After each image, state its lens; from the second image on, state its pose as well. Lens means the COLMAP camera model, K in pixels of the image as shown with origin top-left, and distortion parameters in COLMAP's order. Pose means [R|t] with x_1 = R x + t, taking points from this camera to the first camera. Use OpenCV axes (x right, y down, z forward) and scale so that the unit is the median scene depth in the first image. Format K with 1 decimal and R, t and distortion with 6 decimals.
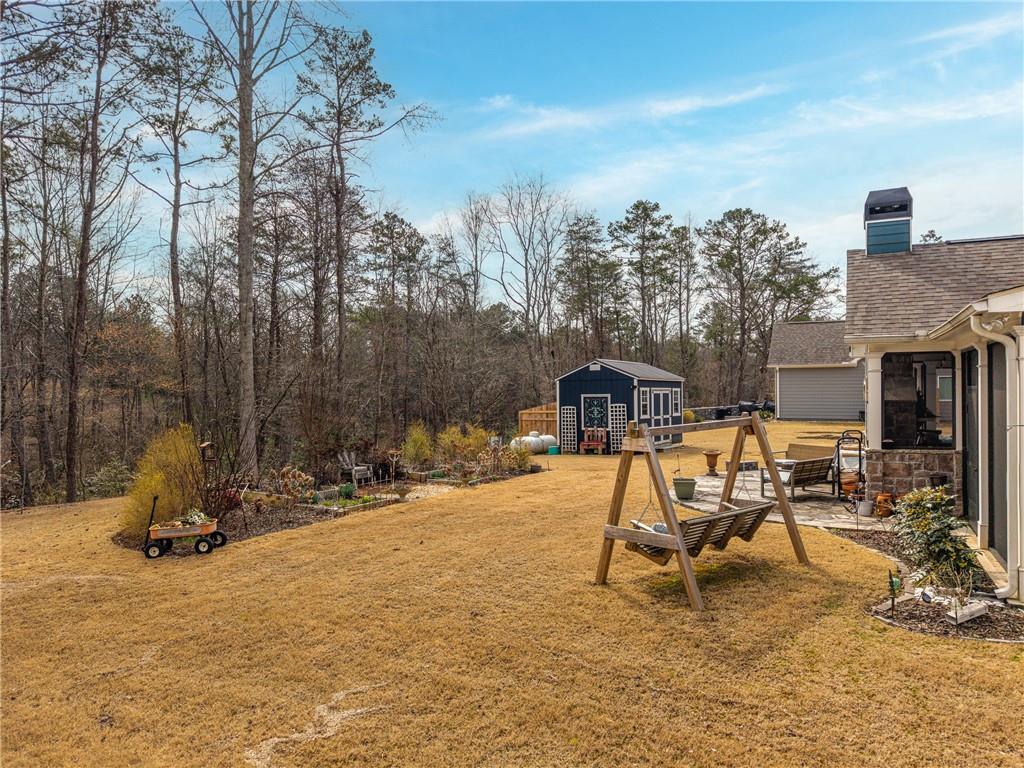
lens RADIAL K [[688.4, 0, 511.0], [0, 688.4, 385.3], [0, 0, 1]] dist [0.037445, -0.018616]
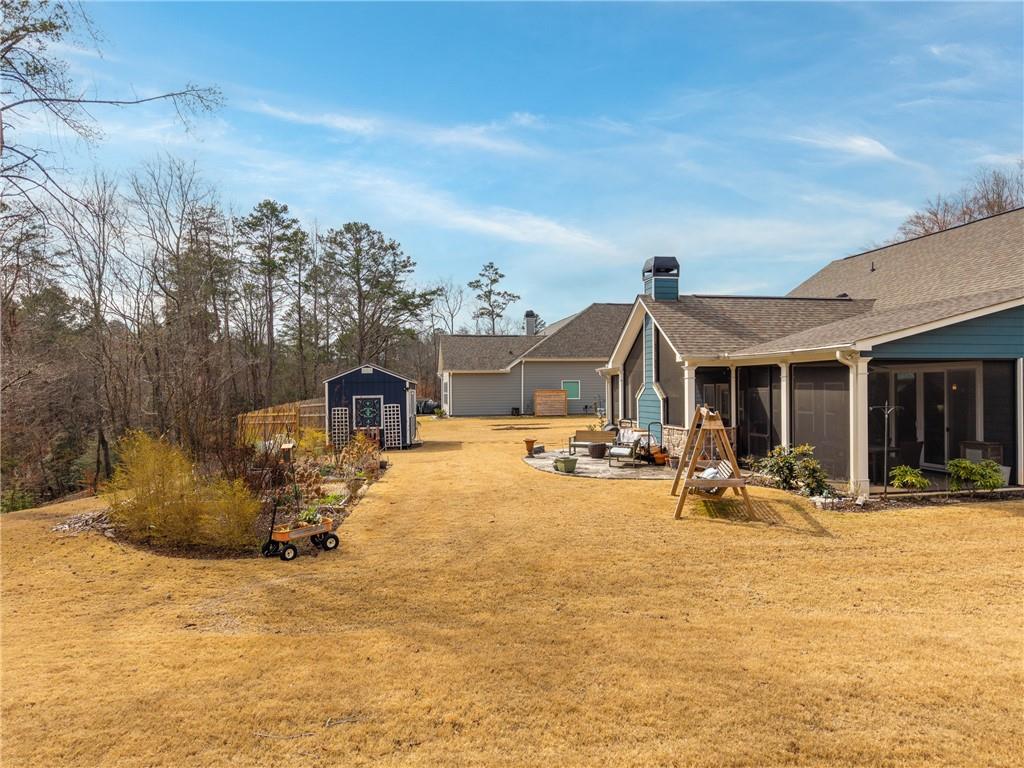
lens RADIAL K [[688.4, 0, 514.0], [0, 688.4, 386.3], [0, 0, 1]] dist [0.037445, -0.018616]
pose [[0.797359, 0.003050, 0.603498, -0.308312], [-0.001674, 0.999995, -0.002843, 0.000902], [-0.603503, 0.001256, 0.797359, 0.005721]]
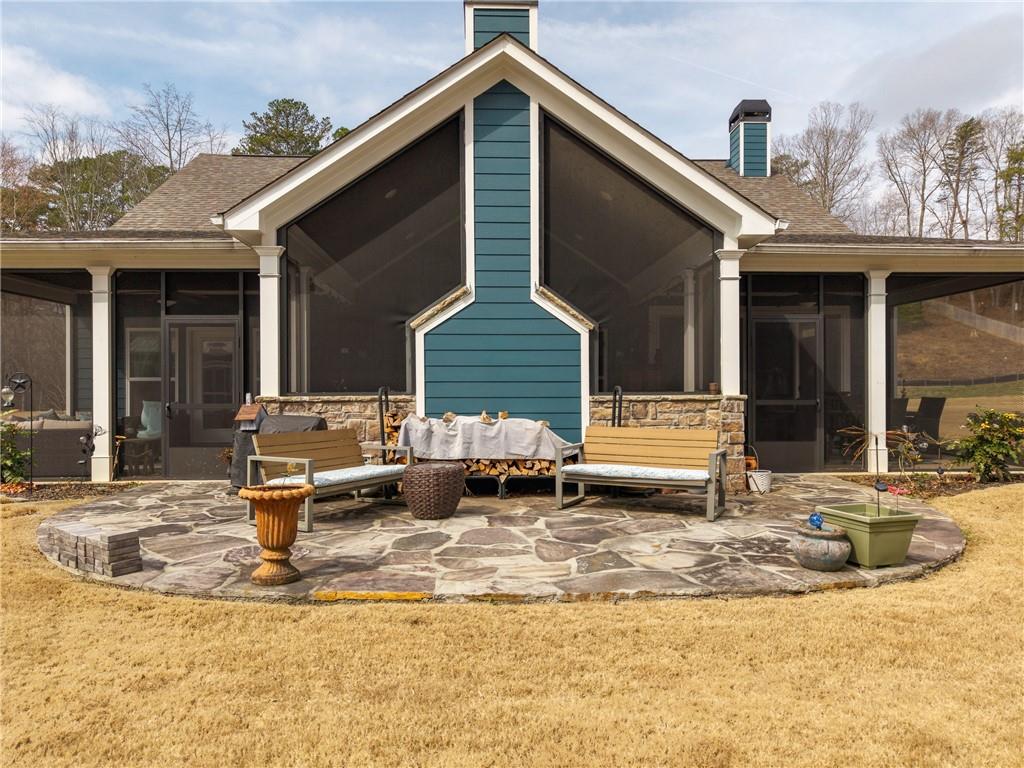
lens RADIAL K [[688.4, 0, 512.5], [0, 688.4, 386.0], [0, 0, 1]] dist [0.037445, -0.018616]
pose [[-0.467178, 0.009245, 0.884115, 0.015682], [0.000329, 0.999947, -0.010282, 0.038102], [-0.884163, -0.004513, -0.467157, 0.643909]]
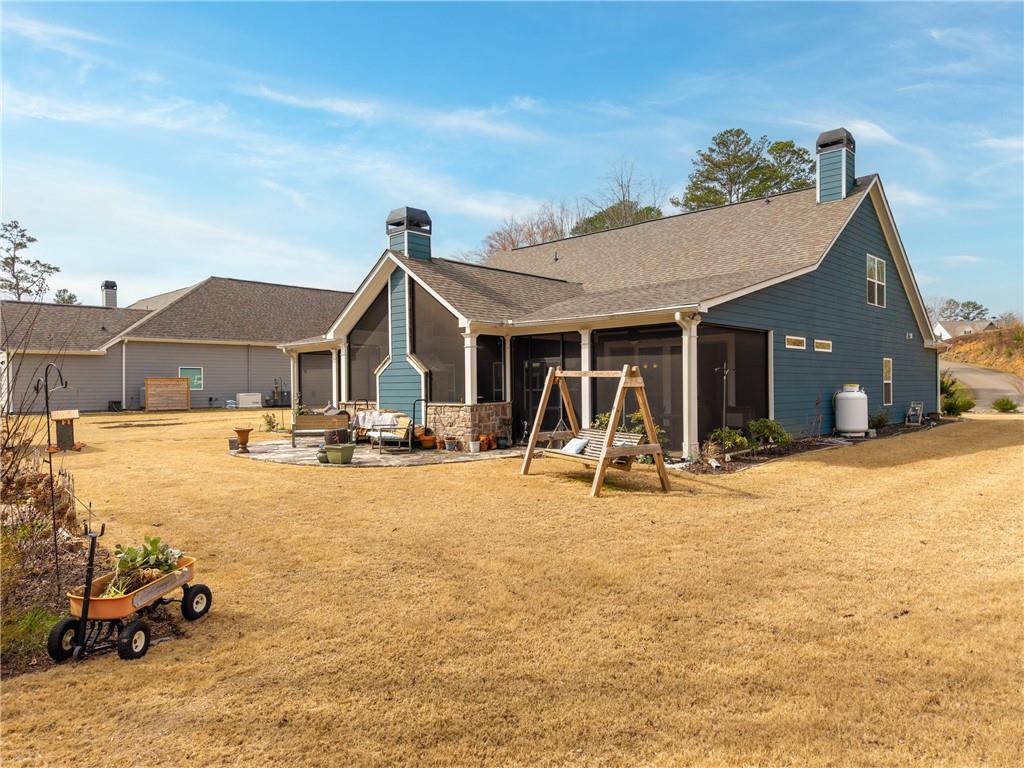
lens RADIAL K [[688.4, 0, 514.8], [0, 688.4, 386.4], [0, 0, 1]] dist [0.037445, -0.018616]
pose [[0.292986, 0.004223, 0.956108, -0.315808], [0.002156, 0.999985, -0.005077, 0.027451], [-0.956114, 0.003549, 0.292972, 0.227381]]
